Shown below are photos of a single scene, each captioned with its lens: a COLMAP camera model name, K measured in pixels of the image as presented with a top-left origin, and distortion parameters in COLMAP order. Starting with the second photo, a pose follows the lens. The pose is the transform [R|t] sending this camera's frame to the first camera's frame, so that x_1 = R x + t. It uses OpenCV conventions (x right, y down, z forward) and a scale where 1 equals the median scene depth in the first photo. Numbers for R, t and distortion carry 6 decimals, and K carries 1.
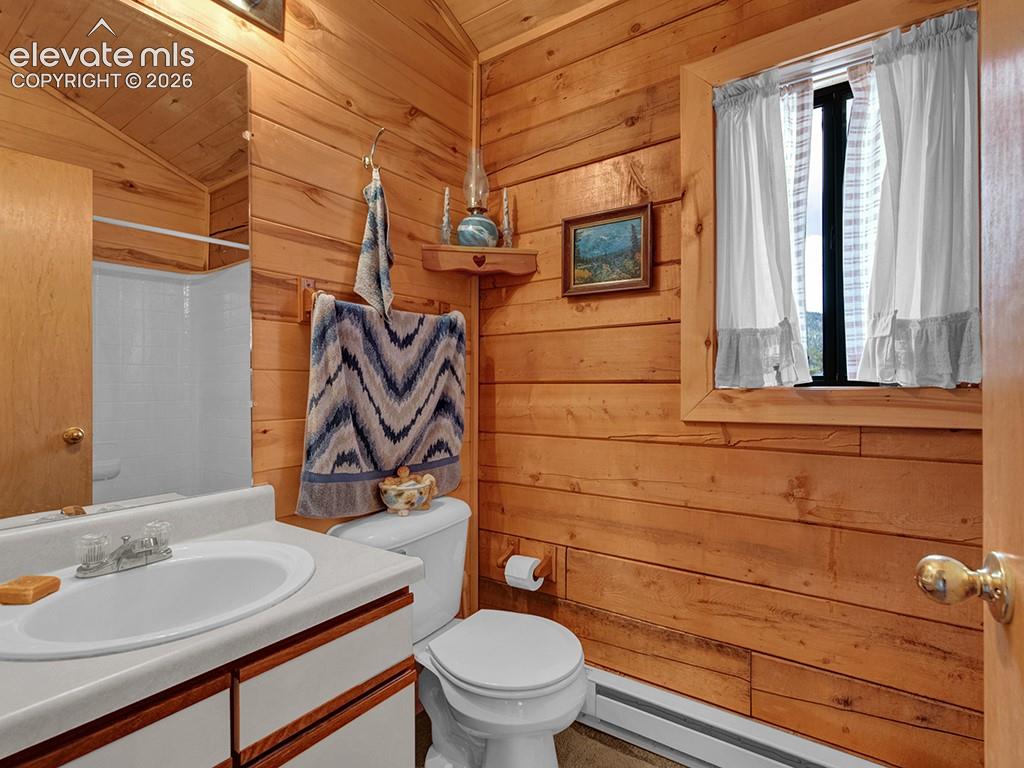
lens RADIAL K [[517.1, 0, 511.9], [0, 517.1, 387.6], [0, 0, 1]] dist [0.000265, 0.001671]
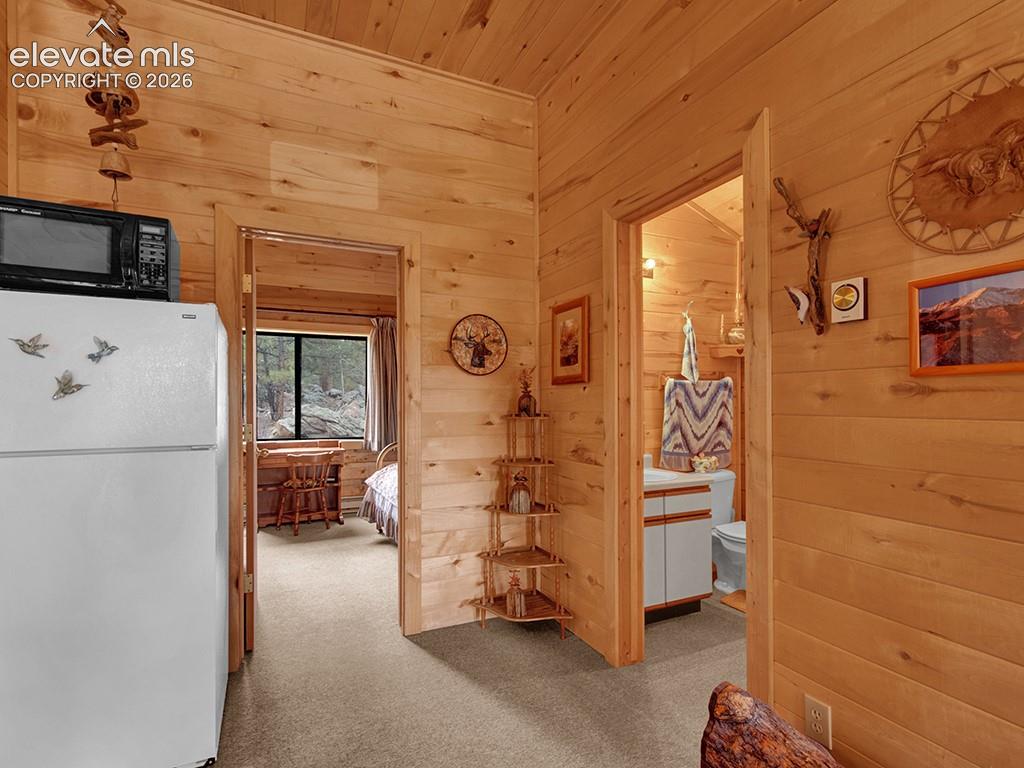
lens RADIAL K [[517.1, 0, 534.3], [0, 517.1, 400.9], [0, 0, 1]] dist [0.000265, 0.001671]
pose [[0.887115, -0.005291, -0.461519, 0.175122], [0.002738, 0.999977, -0.006201, -0.052587], [0.461541, 0.004238, 0.887109, -1.299148]]
